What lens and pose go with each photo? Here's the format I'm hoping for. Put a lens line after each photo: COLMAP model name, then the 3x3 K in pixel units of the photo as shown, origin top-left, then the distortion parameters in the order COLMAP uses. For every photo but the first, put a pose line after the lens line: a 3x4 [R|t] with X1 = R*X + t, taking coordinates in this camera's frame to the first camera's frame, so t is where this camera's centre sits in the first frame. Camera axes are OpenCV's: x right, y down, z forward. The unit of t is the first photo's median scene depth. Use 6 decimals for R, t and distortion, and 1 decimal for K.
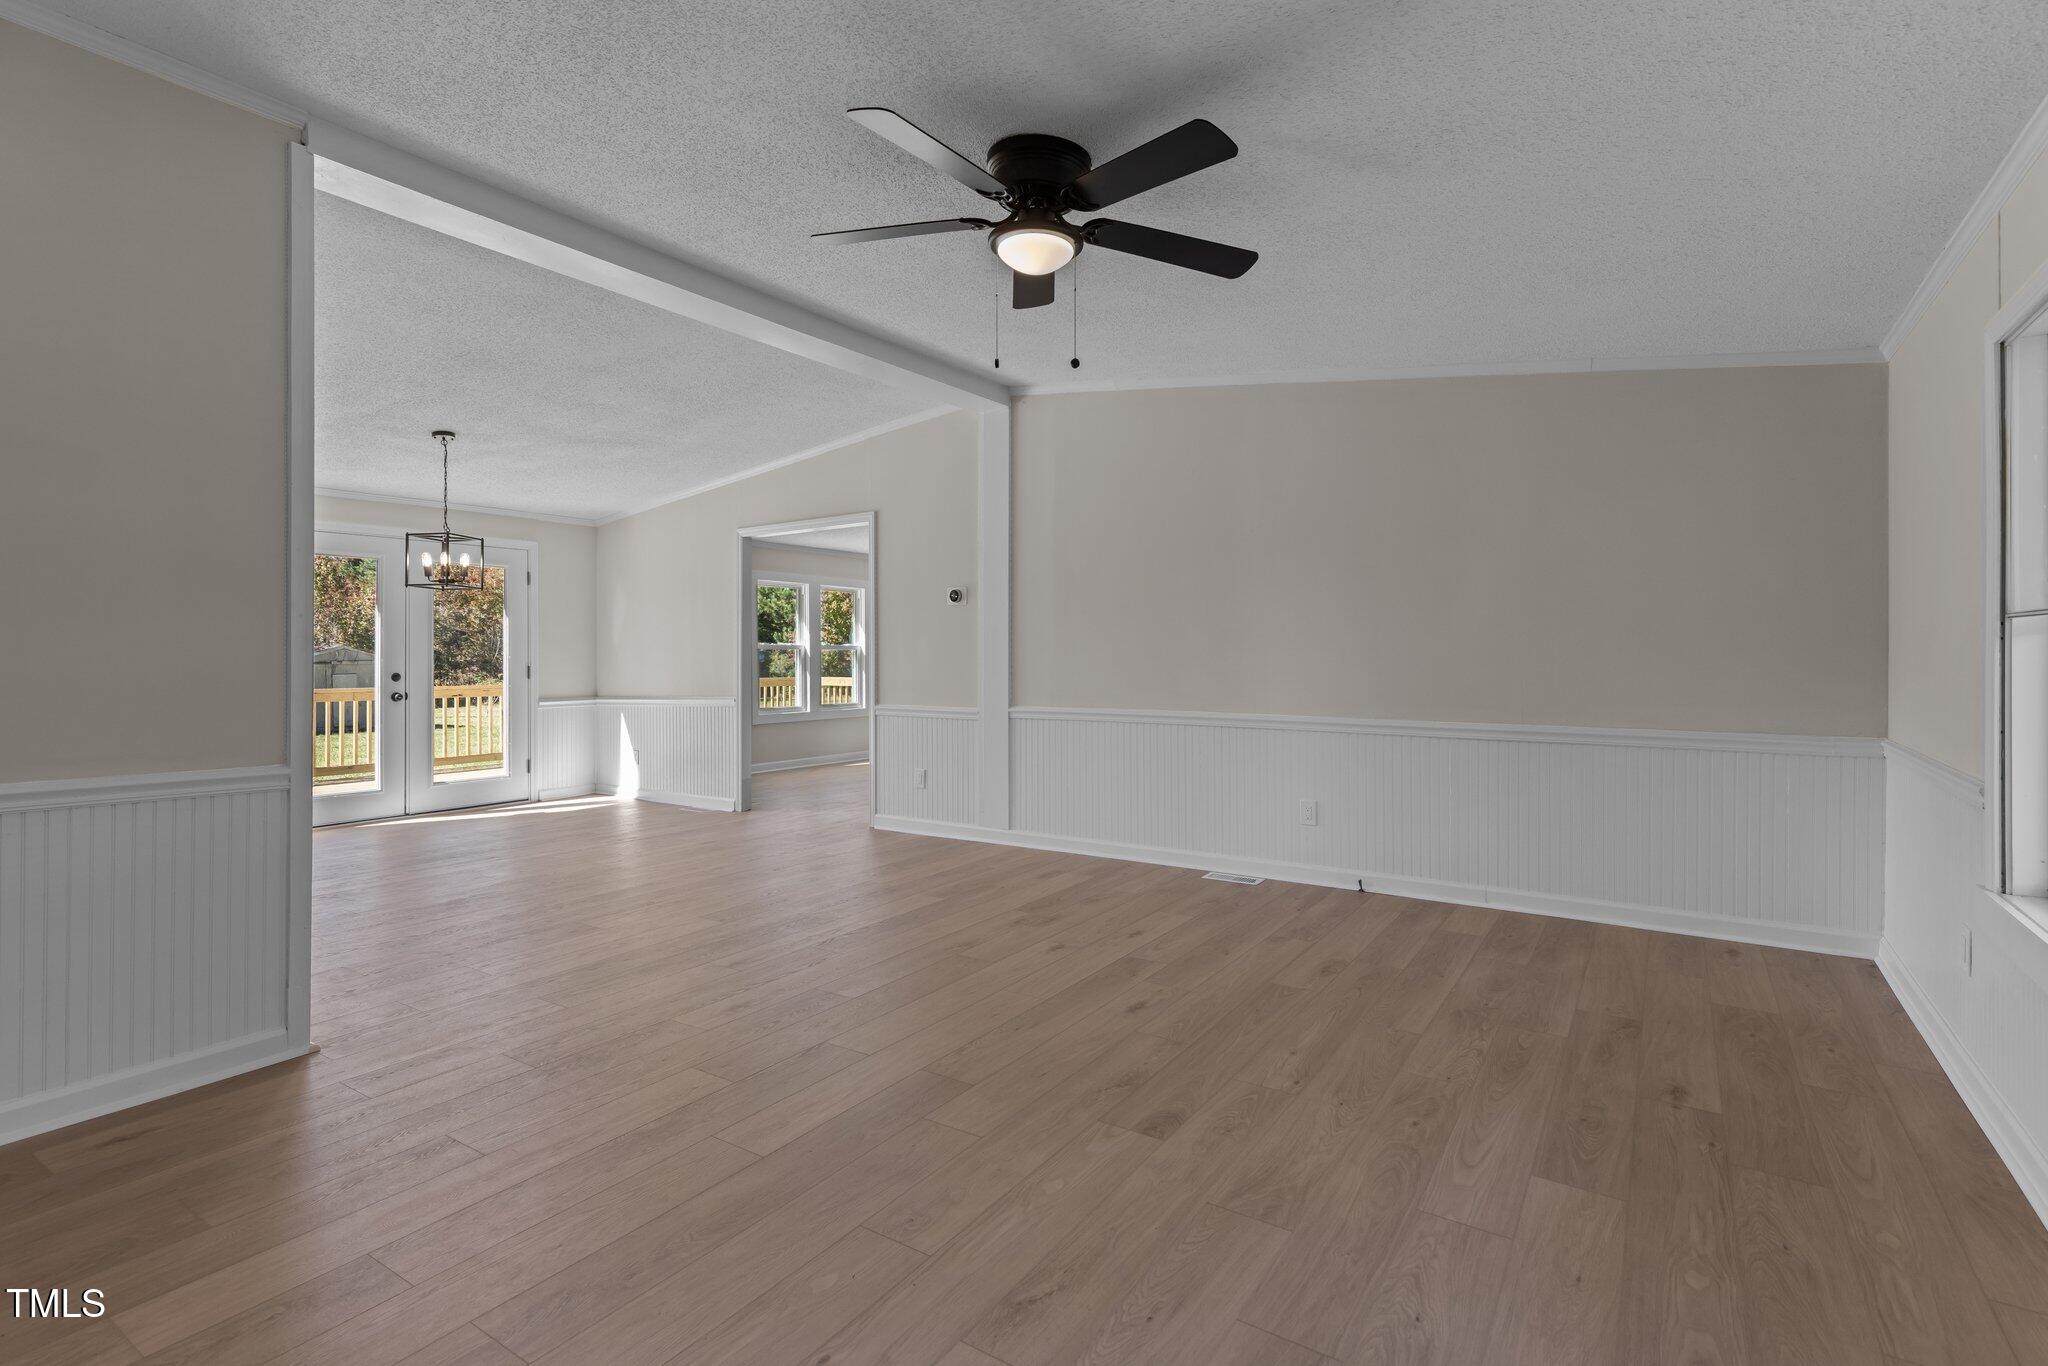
lens RADIAL K [[987.6, 0, 1012.8], [0, 987.6, 639.0], [0, 0, 1]] dist [-0.000032, 0.000036]
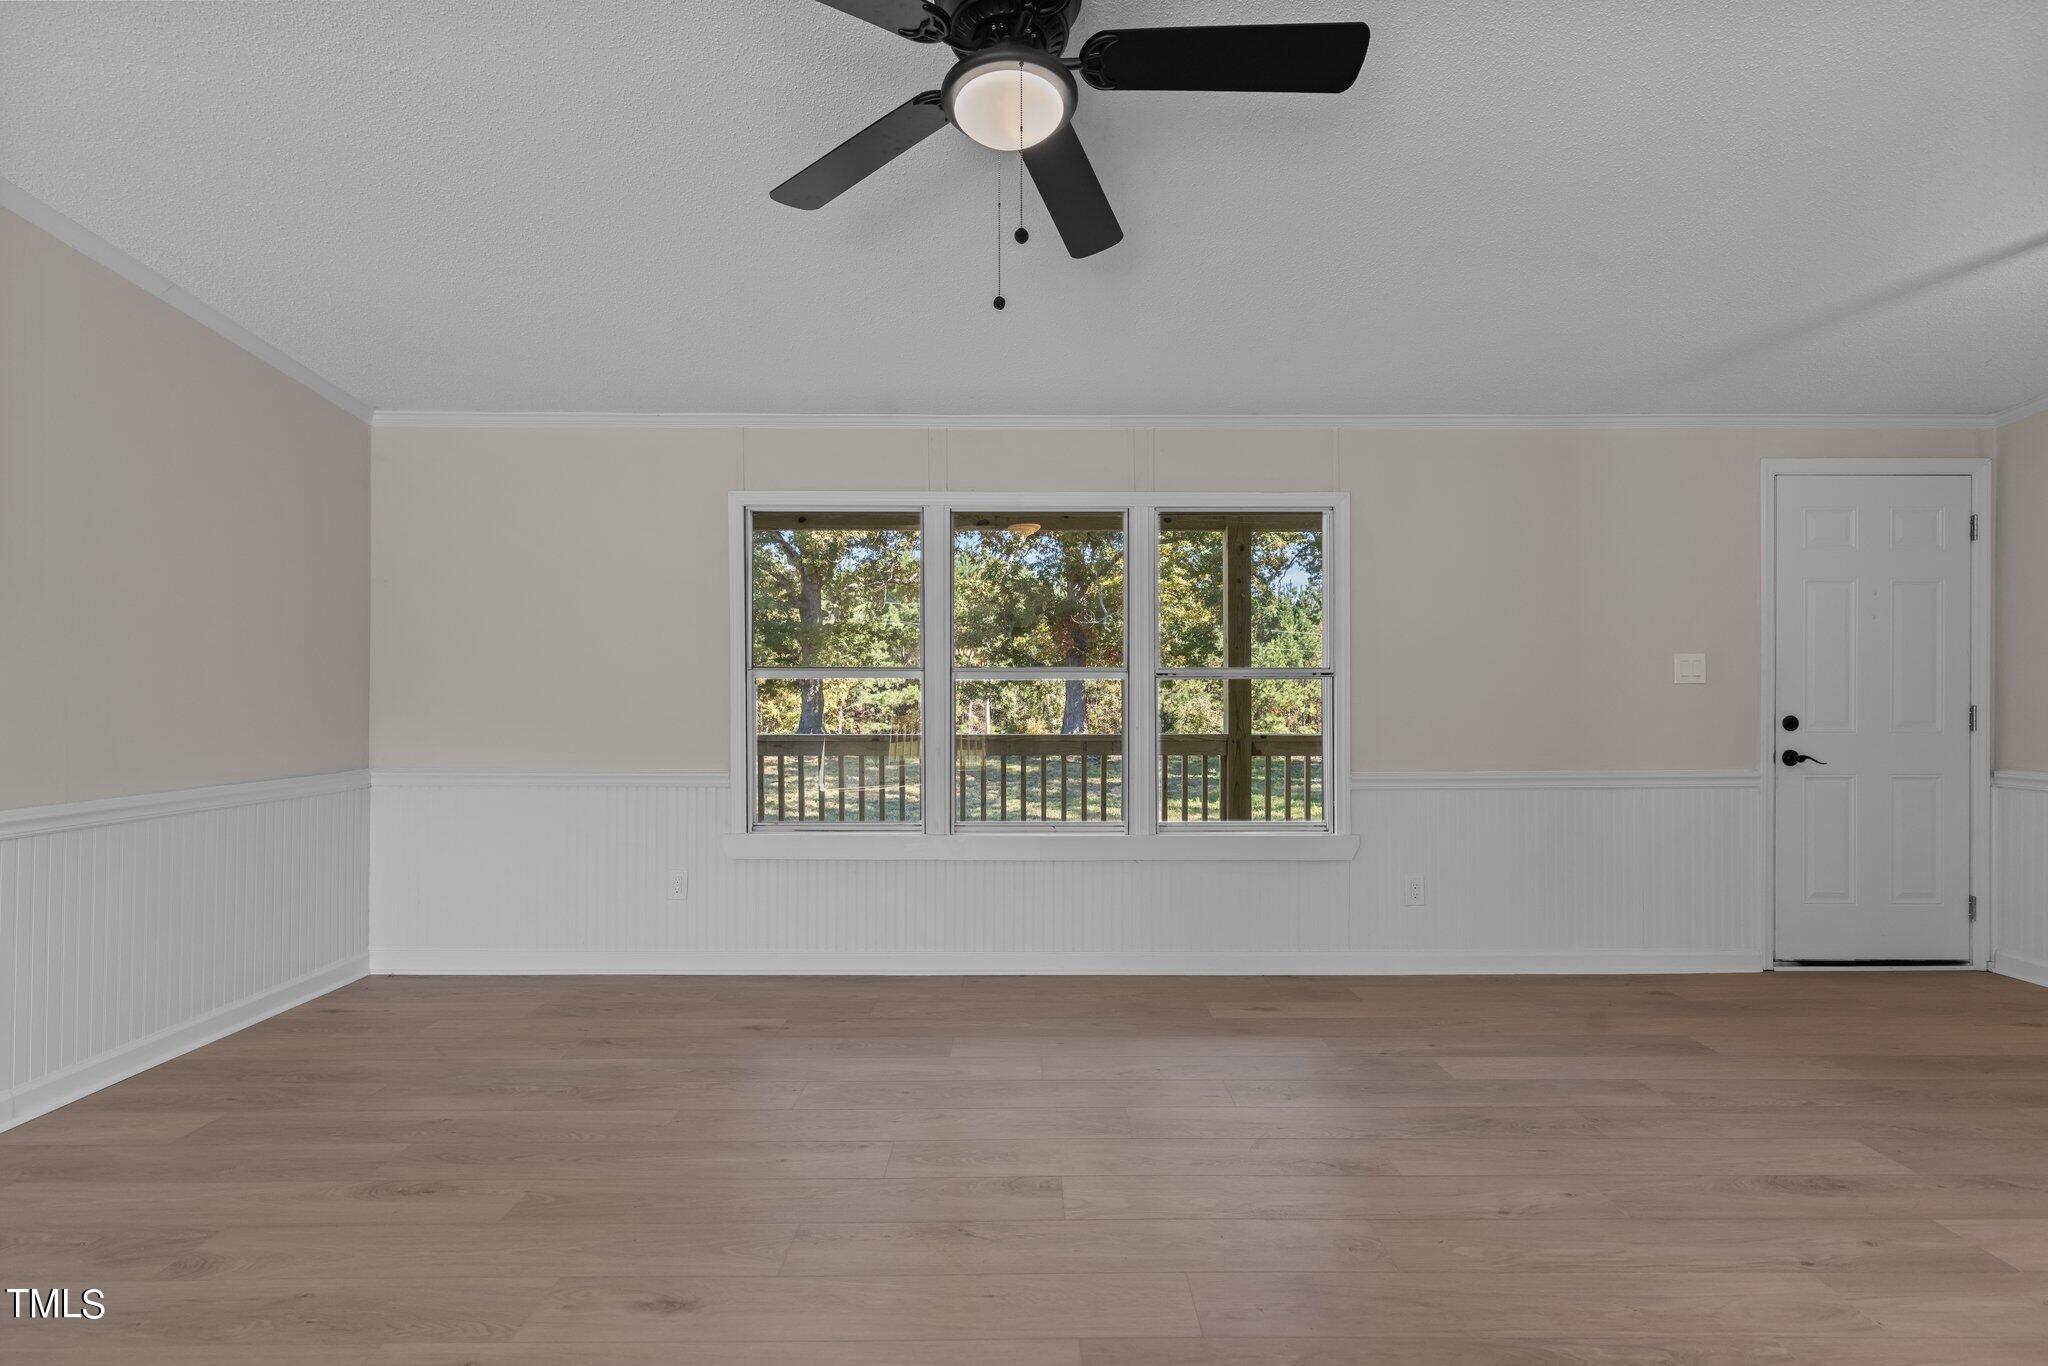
lens RADIAL K [[933.9, 0, 1027.0], [0, 933.9, 691.7], [0, 0, 1]] dist [0.001551, 0.000263]
pose [[-0.564281, 0.003020, 0.825577, -0.233470], [-0.010214, 0.999891, -0.010640, 0.010814], [-0.825520, -0.014437, -0.564189, 0.602231]]
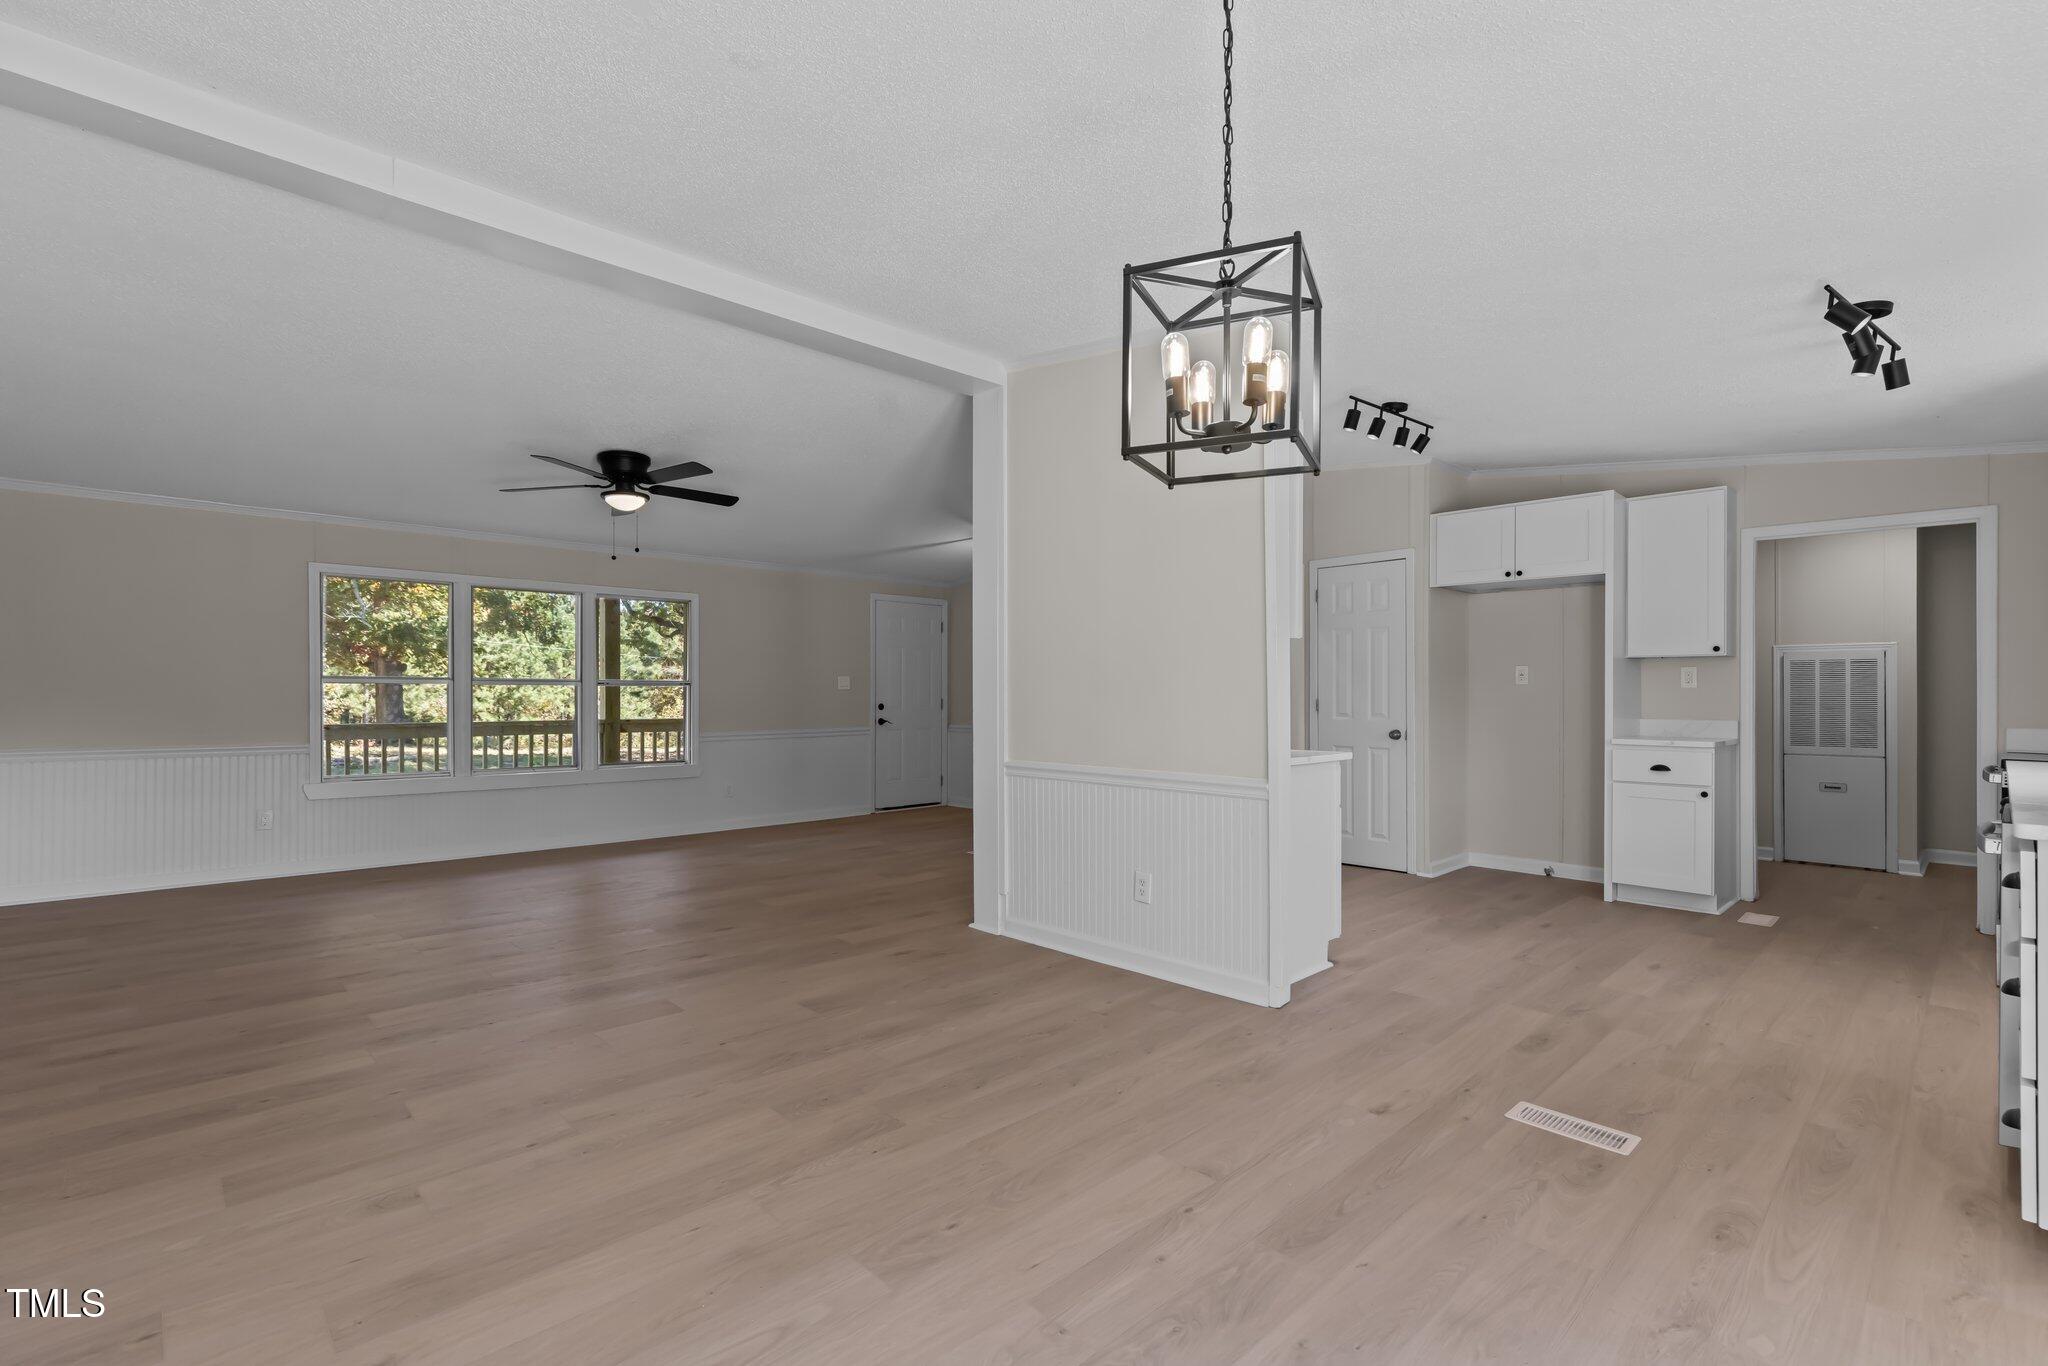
lens RADIAL K [[933.9, 0, 1027.0], [0, 933.9, 691.7], [0, 0, 1]] dist [0.001551, 0.000263]
pose [[-0.977764, 0.000323, 0.209707, -0.487830], [-0.002982, 0.999876, -0.015444, 0.017210], [-0.209686, -0.015725, -0.977642, 1.113983]]
